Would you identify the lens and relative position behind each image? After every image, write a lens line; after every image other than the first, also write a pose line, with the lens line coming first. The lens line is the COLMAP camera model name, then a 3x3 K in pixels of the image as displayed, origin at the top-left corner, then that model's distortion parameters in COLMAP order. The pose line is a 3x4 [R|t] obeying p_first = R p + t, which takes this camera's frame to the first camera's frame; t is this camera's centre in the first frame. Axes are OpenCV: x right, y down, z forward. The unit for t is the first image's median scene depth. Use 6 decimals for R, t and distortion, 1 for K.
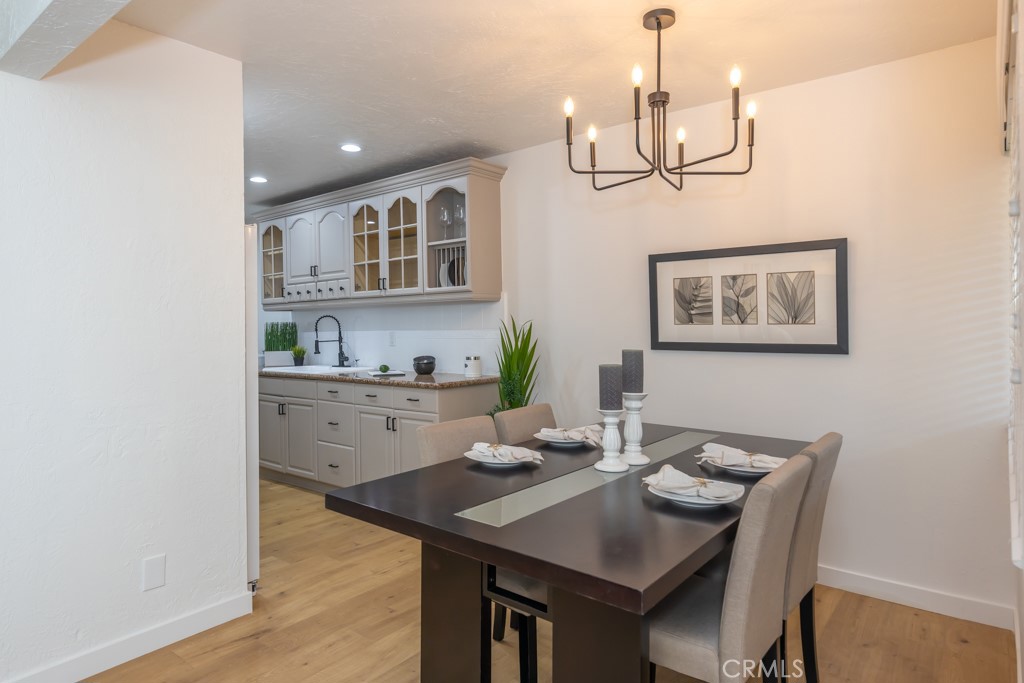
lens RADIAL K [[676.9, 0, 544.4], [0, 676.9, 320.0], [0, 0, 1]] dist [-0.004036, 0.000051]
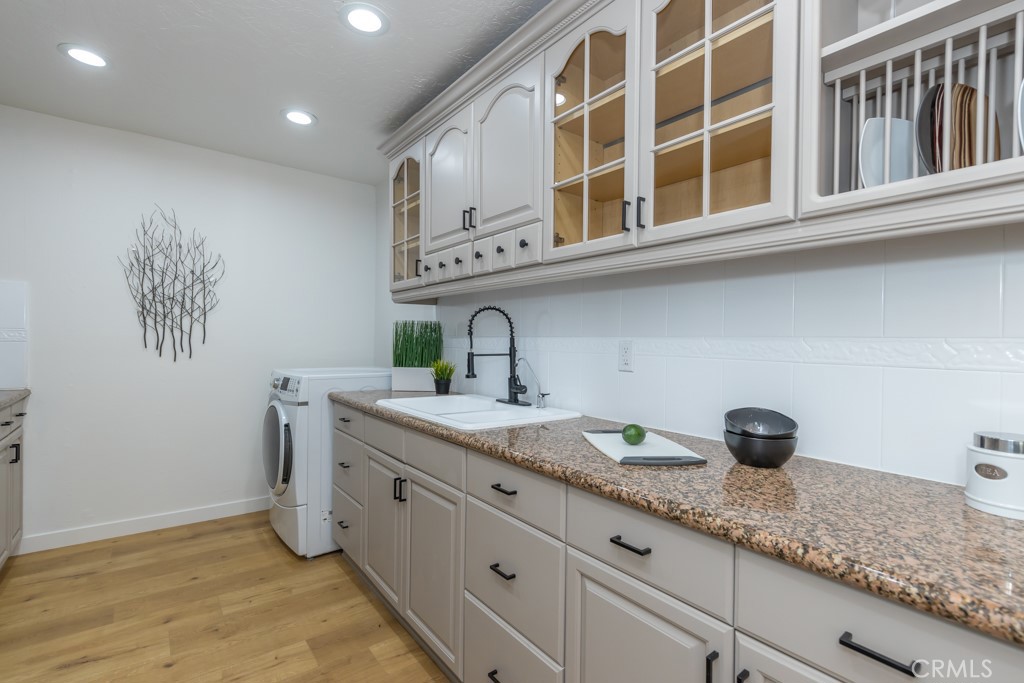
lens RADIAL K [[488.3, 0, 520.6], [0, 488.3, 343.3], [0, 0, 1]] dist [0.006282, -0.000146]
pose [[0.972773, 0.030511, -0.229744, -0.251032], [-0.027997, 0.999507, 0.014195, 0.019055], [0.230064, -0.007376, 0.973148, 0.758355]]
